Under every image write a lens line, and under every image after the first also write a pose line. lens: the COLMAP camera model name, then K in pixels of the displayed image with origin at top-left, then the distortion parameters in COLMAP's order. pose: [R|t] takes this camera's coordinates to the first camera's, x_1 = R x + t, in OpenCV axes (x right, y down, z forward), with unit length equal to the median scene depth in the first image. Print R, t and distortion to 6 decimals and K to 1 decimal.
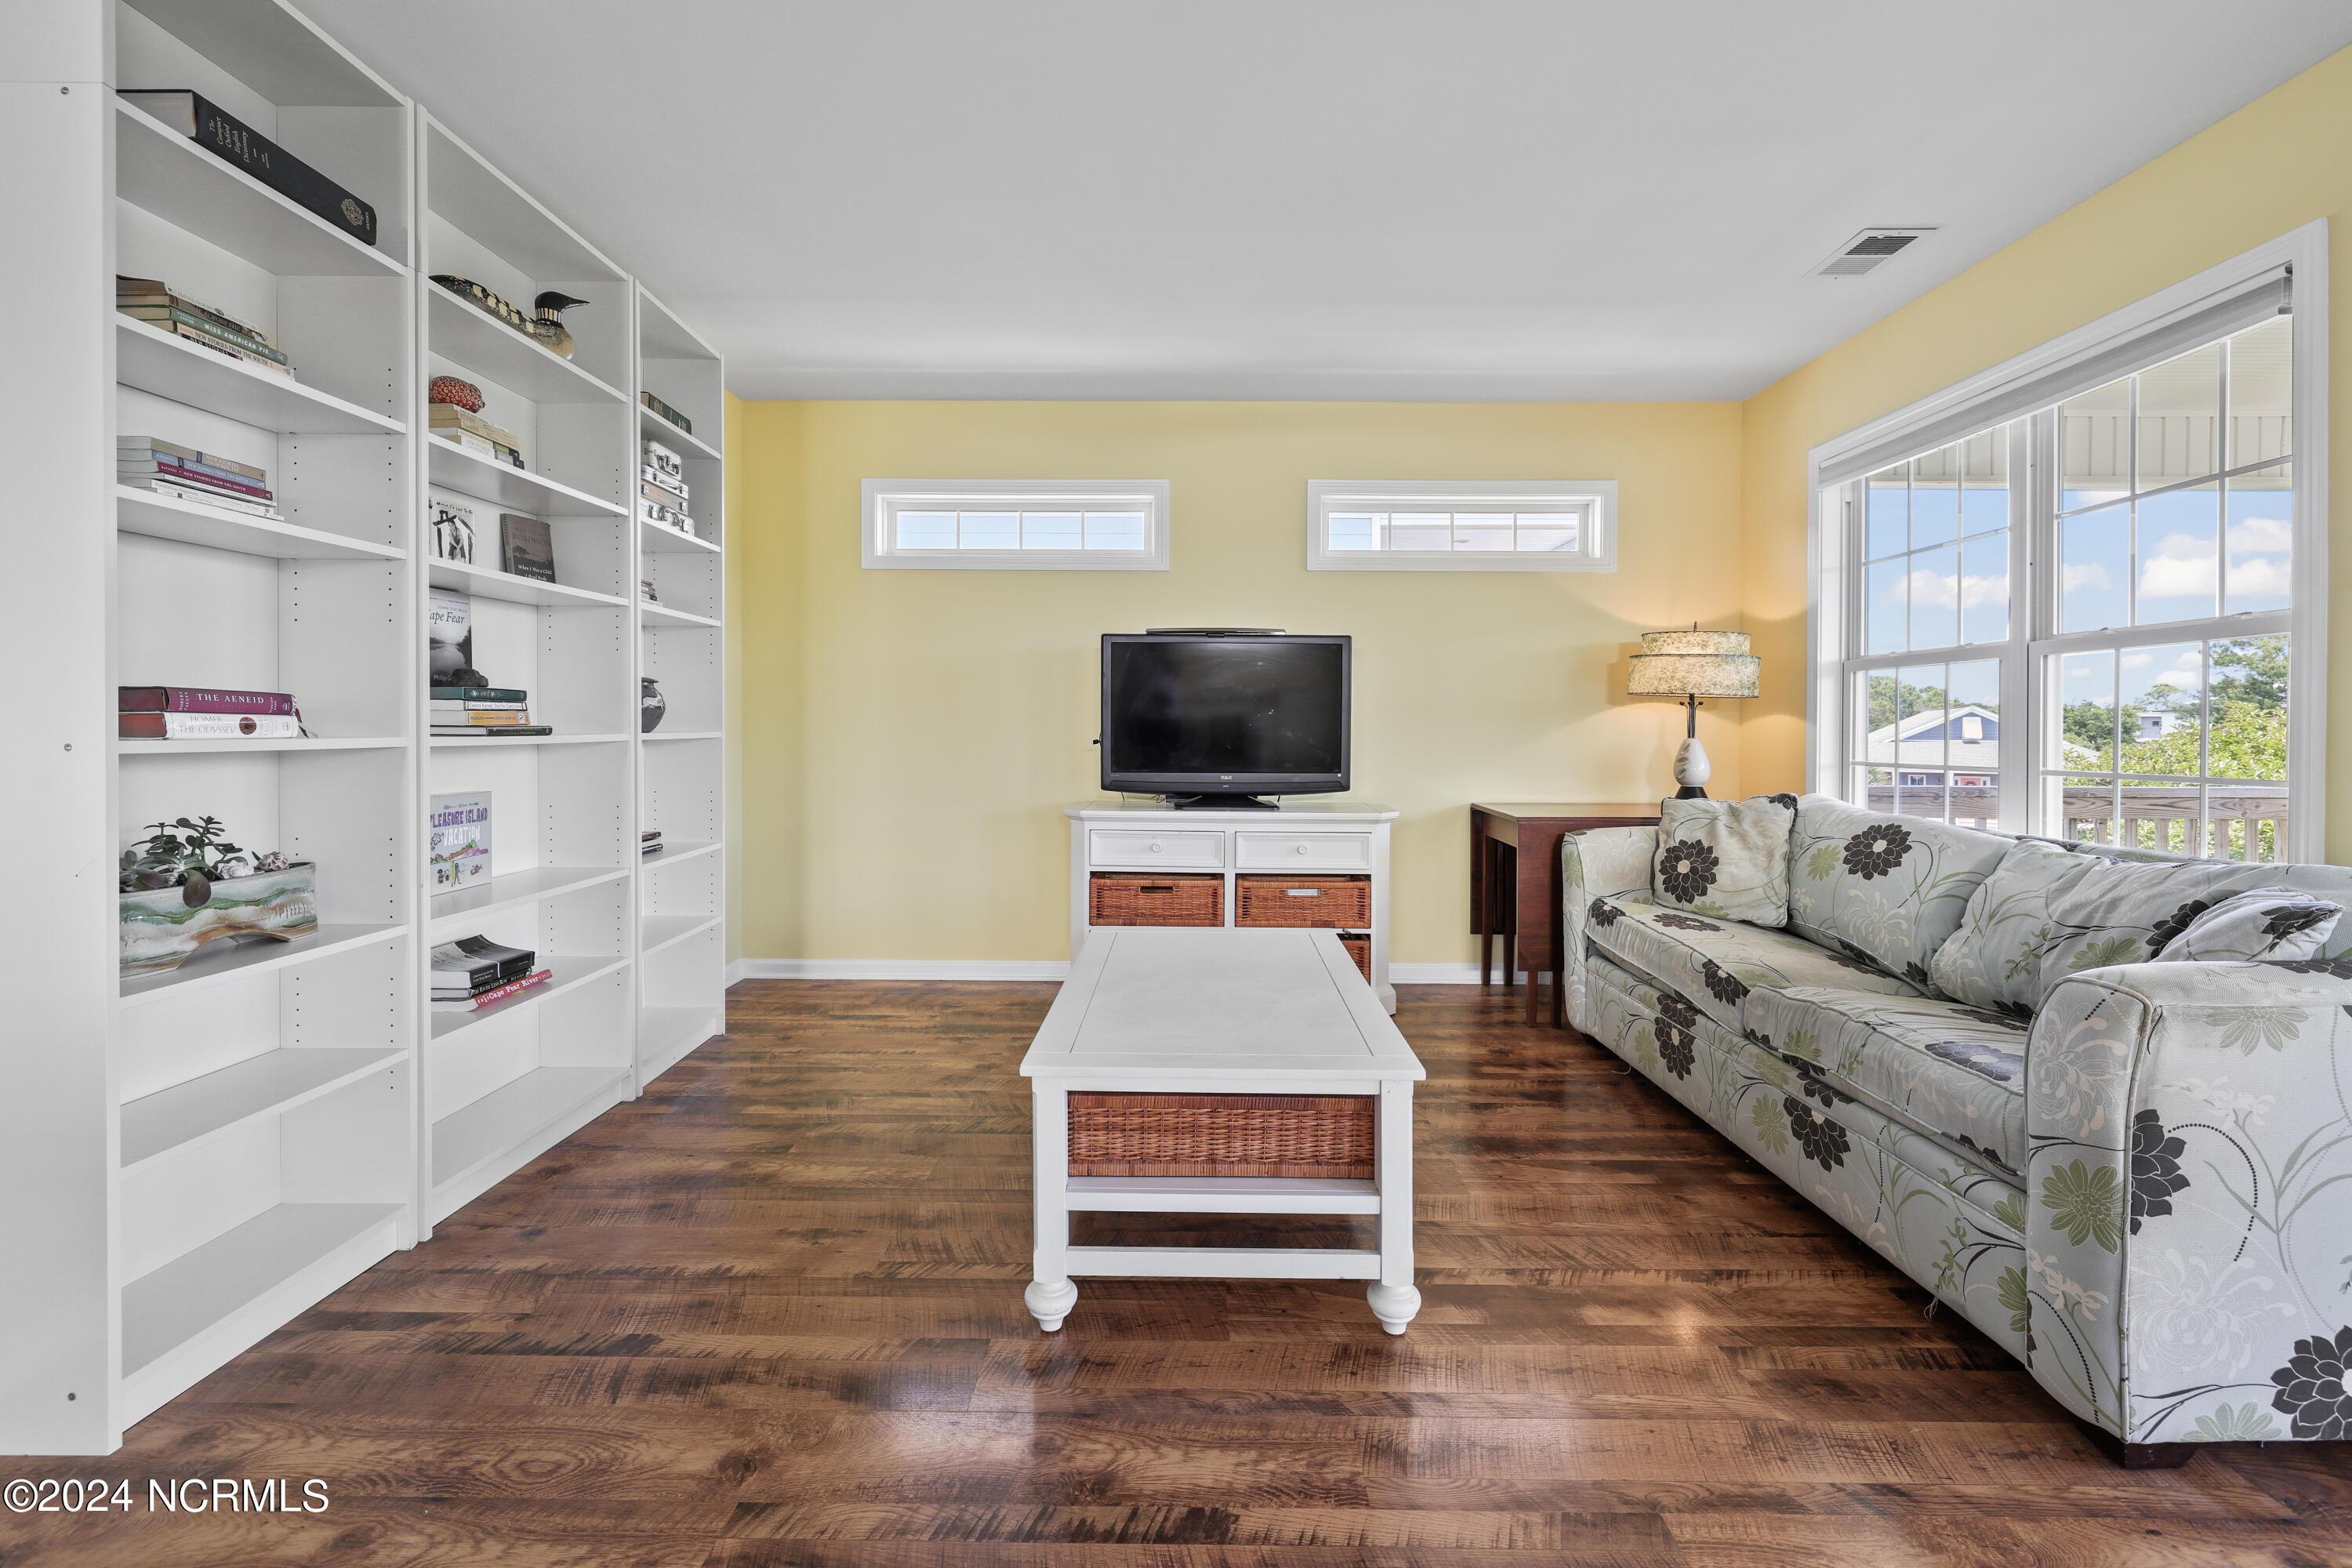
lens RADIAL K [[998.1, 0, 1184.9], [0, 998.1, 754.6], [0, 0, 1]] dist [-0.001280, -0.000184]
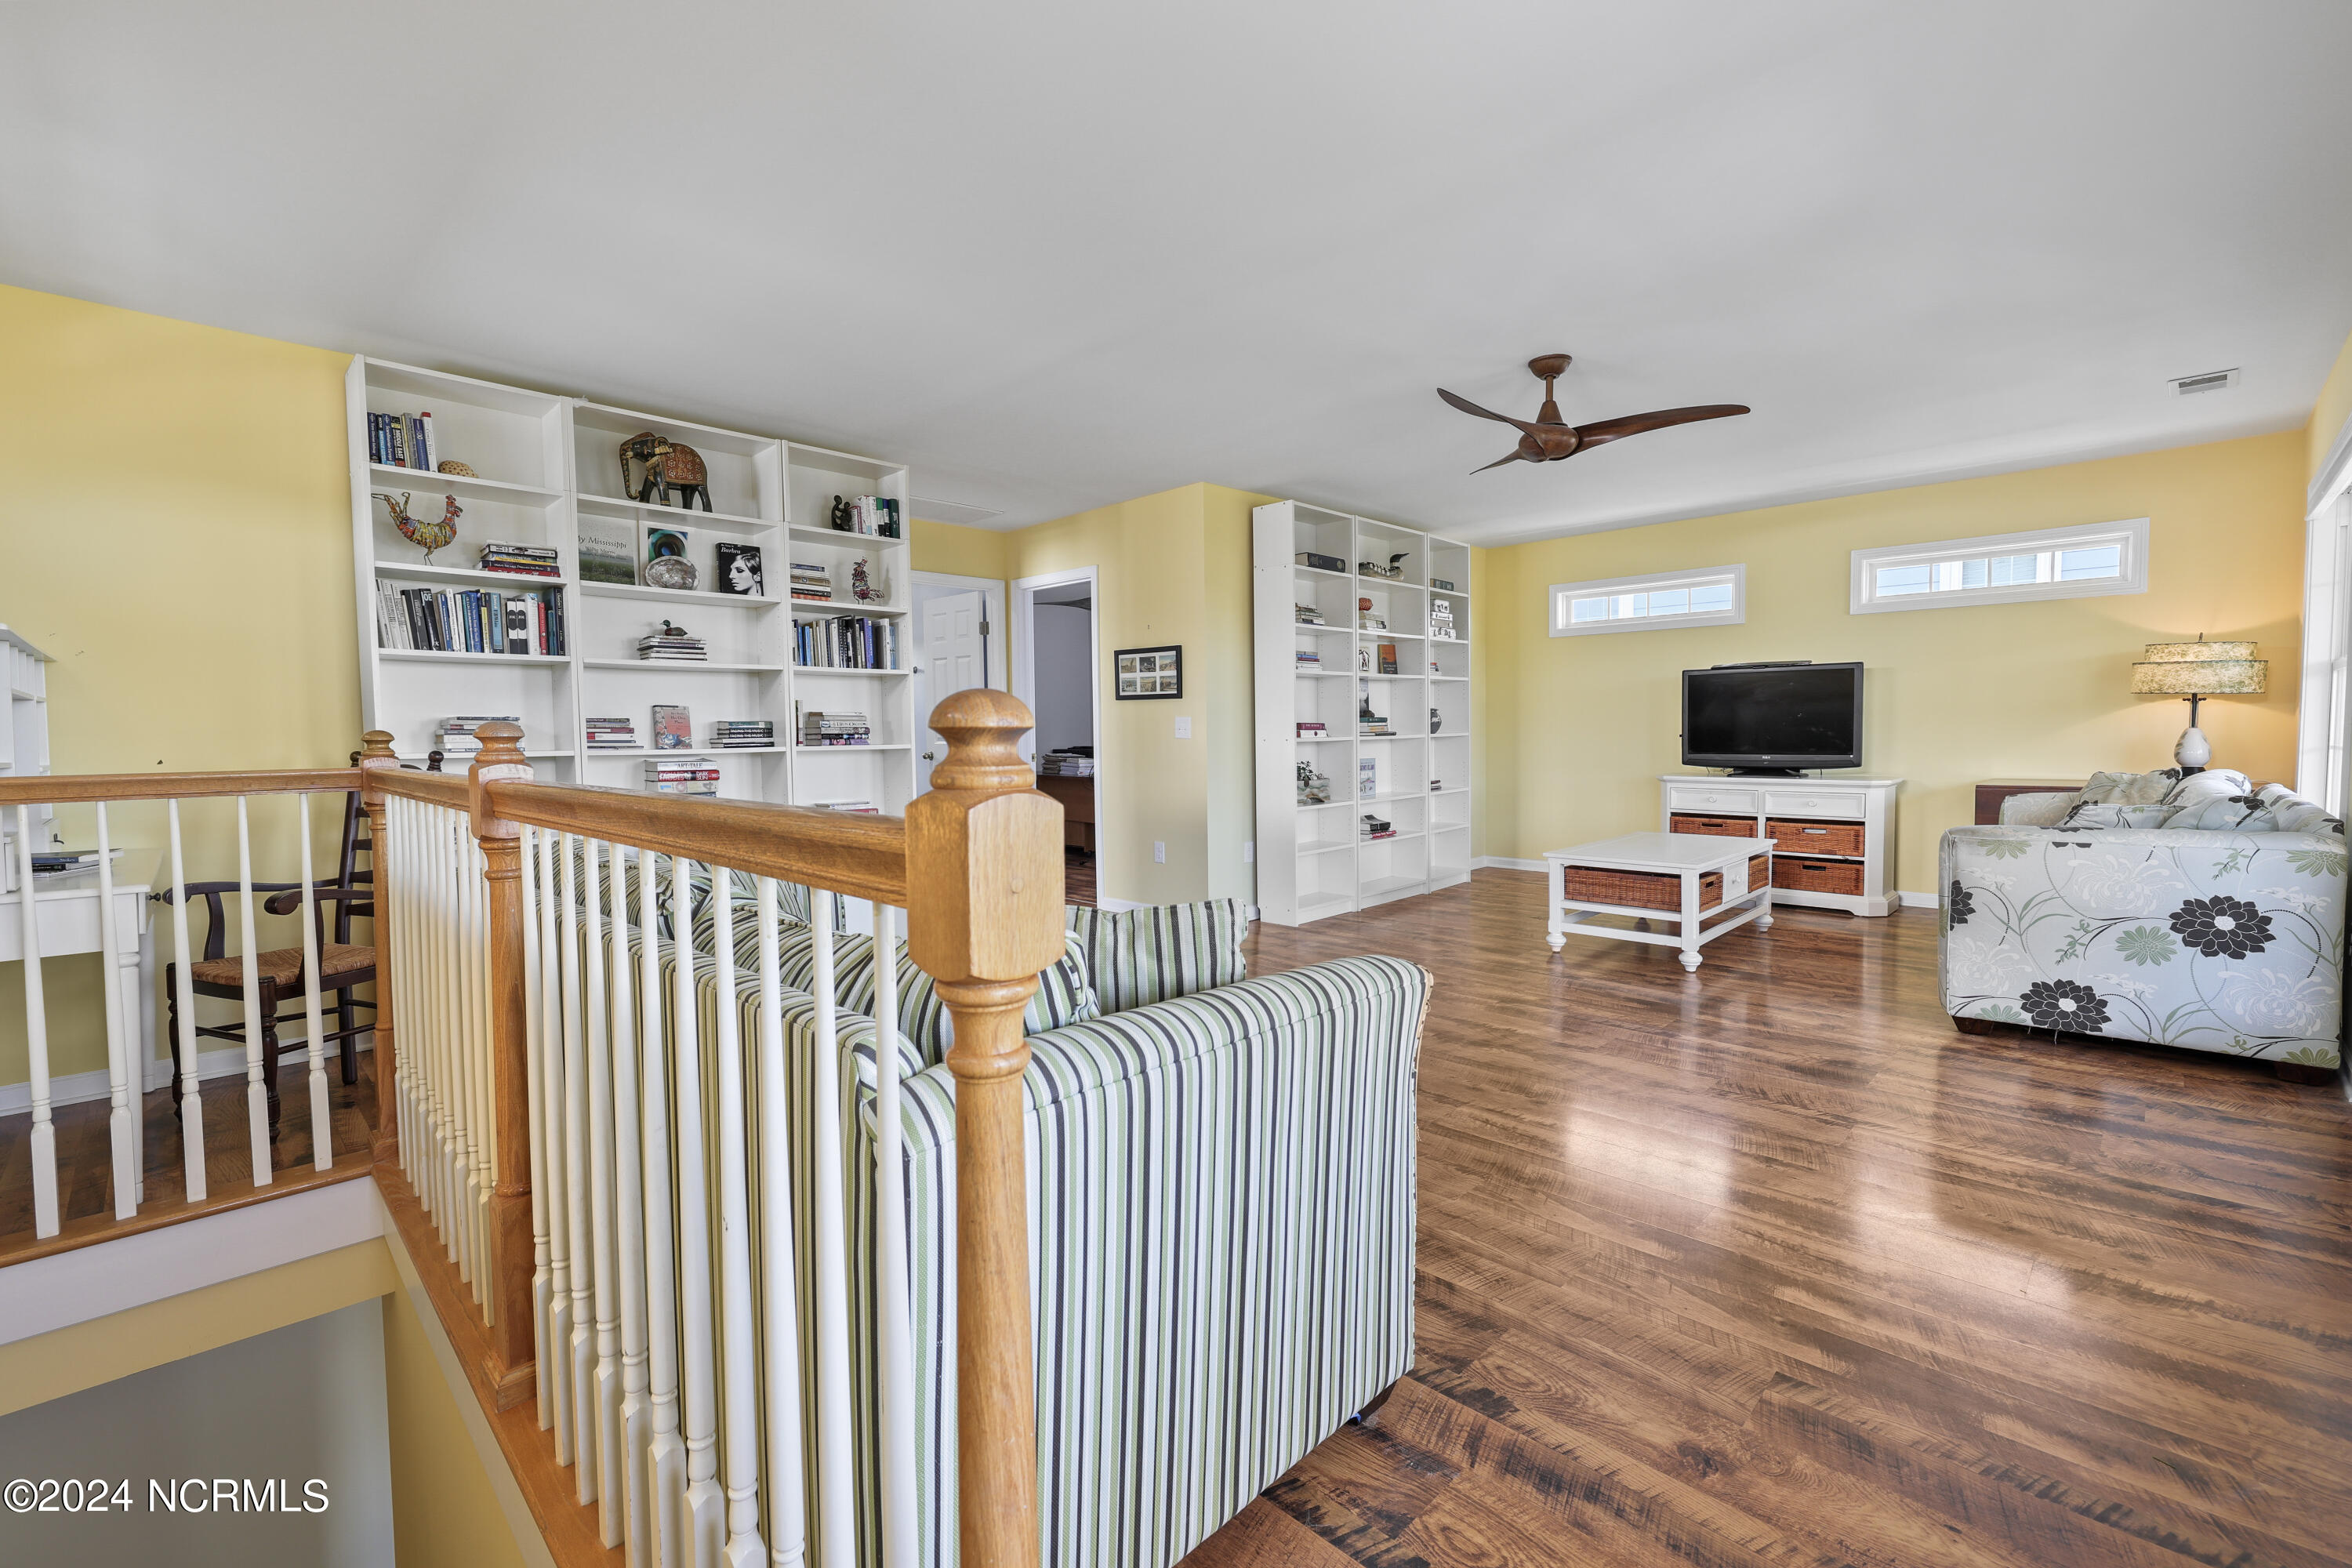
lens RADIAL K [[998.1, 0, 1184.9], [0, 998.1, 754.6], [0, 0, 1]] dist [-0.001280, -0.000184]
pose [[0.718823, 0.002730, -0.695188, 0.715136], [-0.000302, 0.999993, 0.003614, 0.019662], [0.695193, -0.002388, 0.718819, -1.152742]]
